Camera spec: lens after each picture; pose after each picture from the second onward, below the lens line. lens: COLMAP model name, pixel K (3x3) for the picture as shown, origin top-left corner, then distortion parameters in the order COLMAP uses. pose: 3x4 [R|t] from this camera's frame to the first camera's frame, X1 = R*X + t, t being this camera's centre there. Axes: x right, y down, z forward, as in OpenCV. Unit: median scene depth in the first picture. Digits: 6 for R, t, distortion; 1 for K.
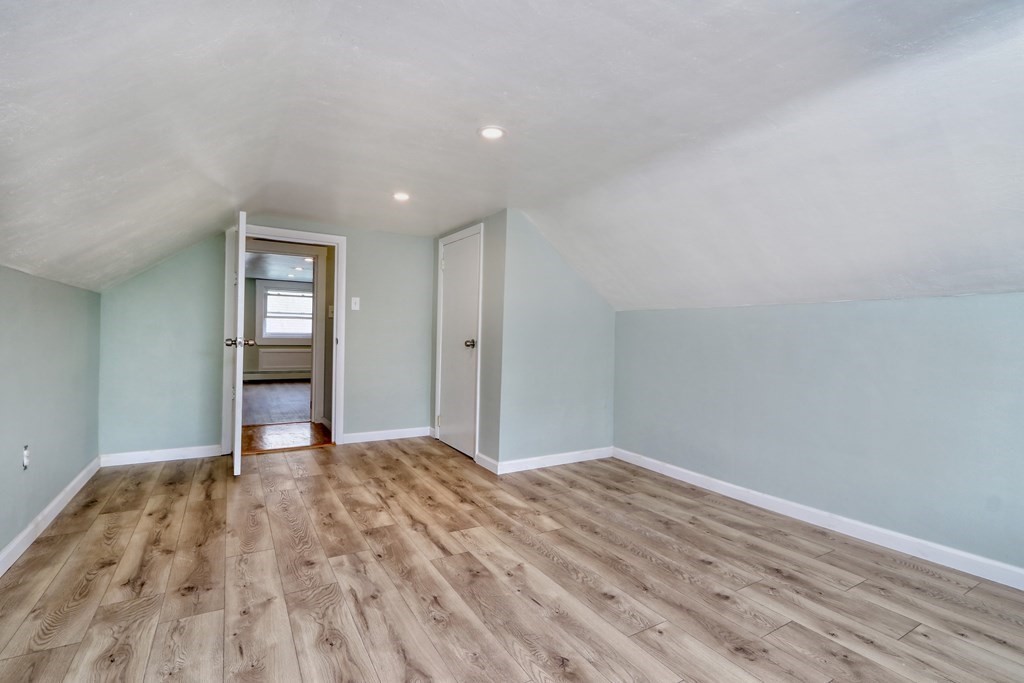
lens RADIAL K [[492.4, 0, 513.6], [0, 492.4, 335.0], [0, 0, 1]] dist [0.000270, -0.000345]
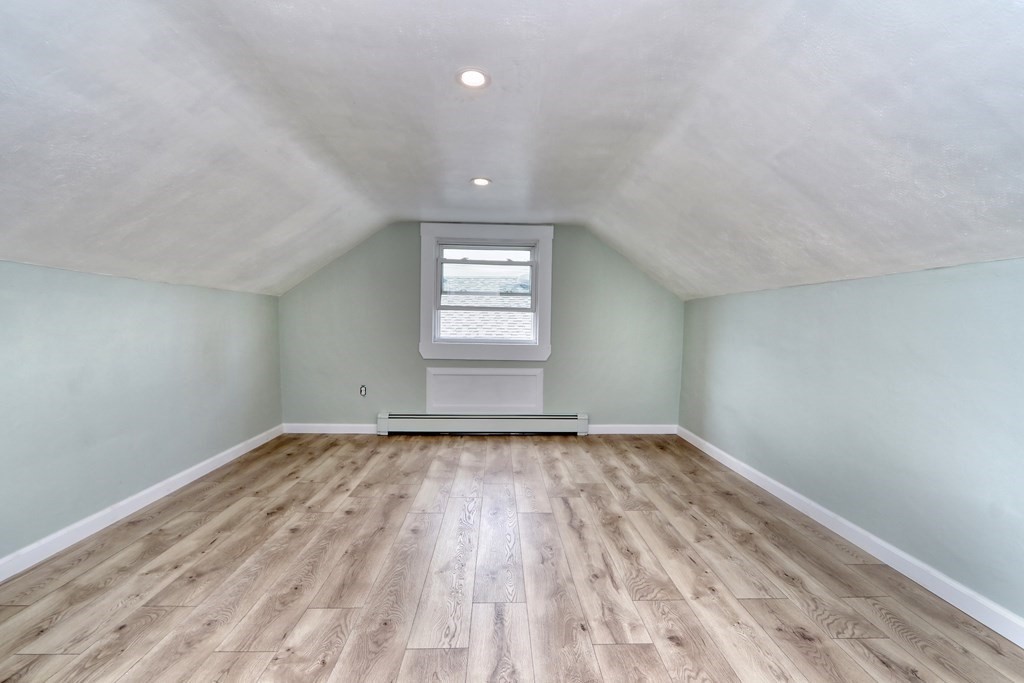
lens RADIAL K [[492.4, 0, 513.6], [0, 492.4, 335.0], [0, 0, 1]] dist [0.000270, -0.000345]
pose [[-0.882188, -0.038396, 0.469329, -0.557793], [-0.032114, 0.999255, 0.021385, -0.001614], [-0.469800, 0.003794, -0.882765, 1.858342]]
